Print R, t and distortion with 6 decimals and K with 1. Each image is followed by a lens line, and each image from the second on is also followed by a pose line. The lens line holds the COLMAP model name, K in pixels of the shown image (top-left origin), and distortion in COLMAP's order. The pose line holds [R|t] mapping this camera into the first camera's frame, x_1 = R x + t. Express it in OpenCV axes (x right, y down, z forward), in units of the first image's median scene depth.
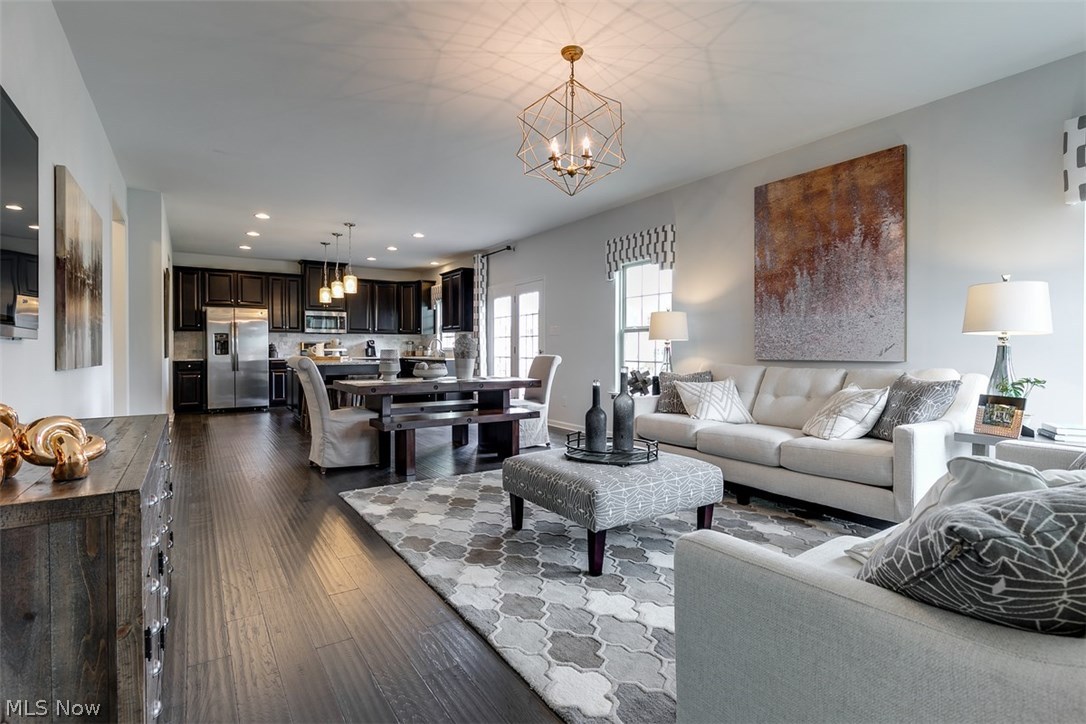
lens RADIAL K [[515.5, 0, 526.2], [0, 515.5, 352.7], [0, 0, 1]] dist [-0.002297, -0.000303]
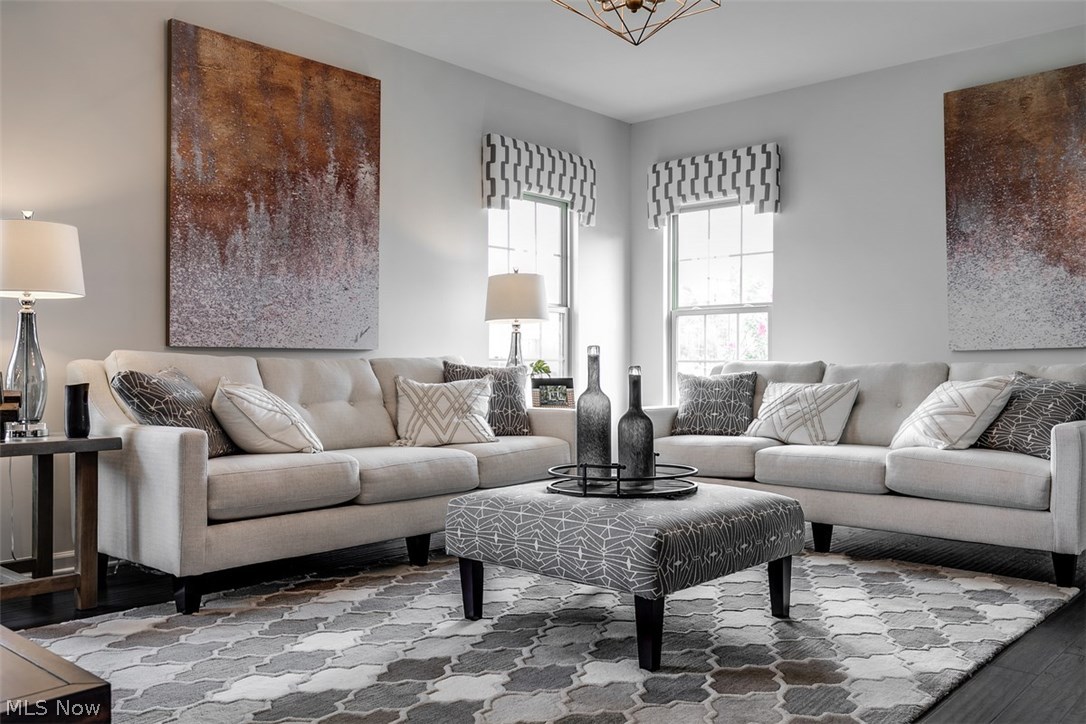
lens RADIAL K [[912.4, 0, 547.9], [0, 912.4, 363.7], [0, 0, 1]] dist [0.001240, 0.003194]
pose [[-0.263788, 0.000891, 0.964580, -0.629225], [-0.001195, 0.999999, -0.001250, 0.035879], [-0.964580, -0.001483, -0.263786, 0.991761]]
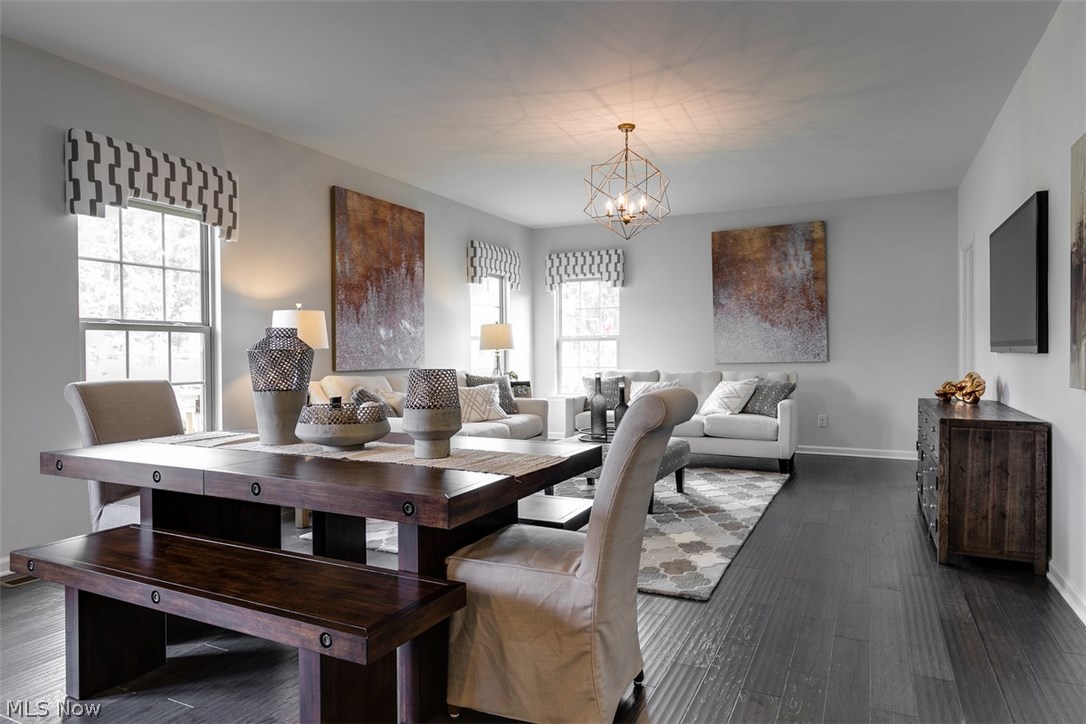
lens RADIAL K [[678.9, 0, 543.0], [0, 678.9, 362.0], [0, 0, 1]] dist [-0.001303, 0.000005]
pose [[-0.518713, -0.009337, 0.854897, -0.902303], [0.008296, 0.999838, 0.015954, -0.022315], [-0.854908, 0.015368, -0.518552, 1.492876]]
